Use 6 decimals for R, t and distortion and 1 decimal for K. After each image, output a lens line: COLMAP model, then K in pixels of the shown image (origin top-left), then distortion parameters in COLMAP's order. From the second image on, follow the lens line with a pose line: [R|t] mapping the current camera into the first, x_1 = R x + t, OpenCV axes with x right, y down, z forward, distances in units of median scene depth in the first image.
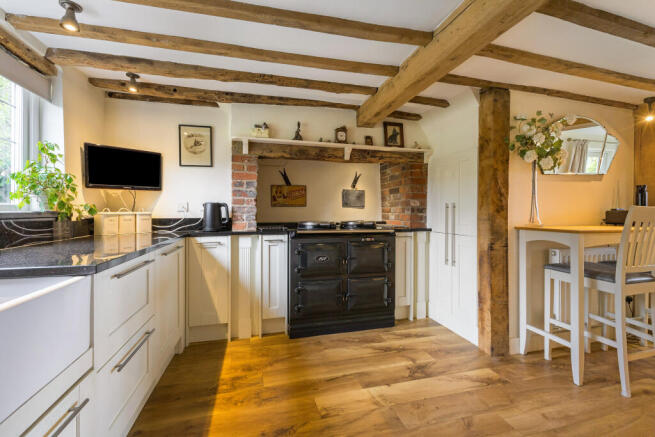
lens RADIAL K [[287.3, 0, 327.0], [0, 287.3, 213.6], [0, 0, 1]] dist [0.001149, -0.000045]
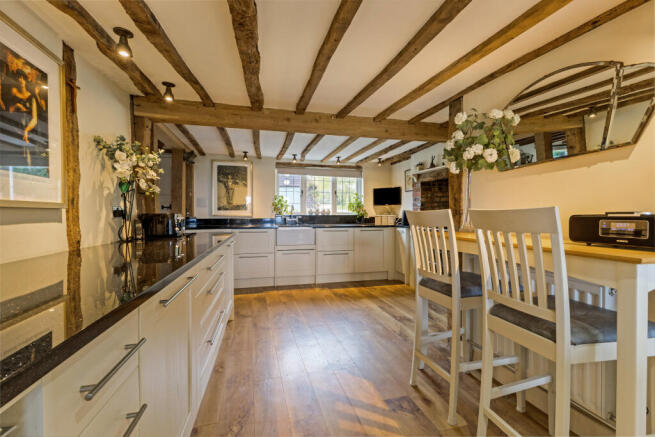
lens RADIAL K [[287.3, 0, 327.0], [0, 287.3, 213.6], [0, 0, 1]] dist [0.001149, -0.000045]
pose [[0.004953, -0.000743, -0.999987, 1.551878], [-0.010626, 0.999943, -0.000796, -0.008890], [0.999931, 0.010629, 0.004945, 0.483492]]
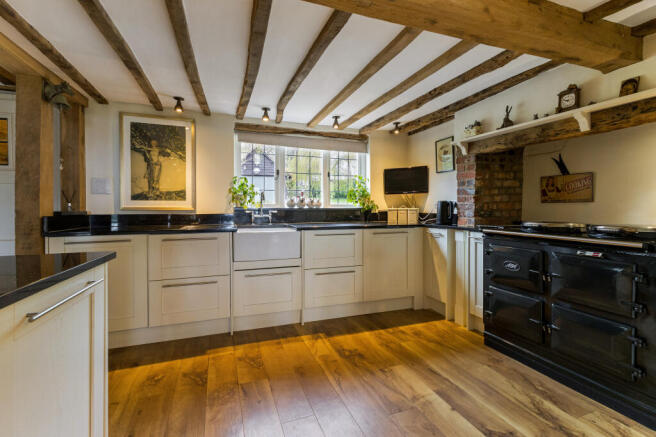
lens RADIAL K [[291.4, 0, 324.7], [0, 291.4, 209.0], [0, 0, 1]] dist [0.001811, 0.000004]
pose [[0.091478, 0.006927, -0.995783, 0.804136], [-0.012072, 0.999910, 0.005847, -0.005455], [0.995734, 0.011486, 0.091554, 0.403319]]
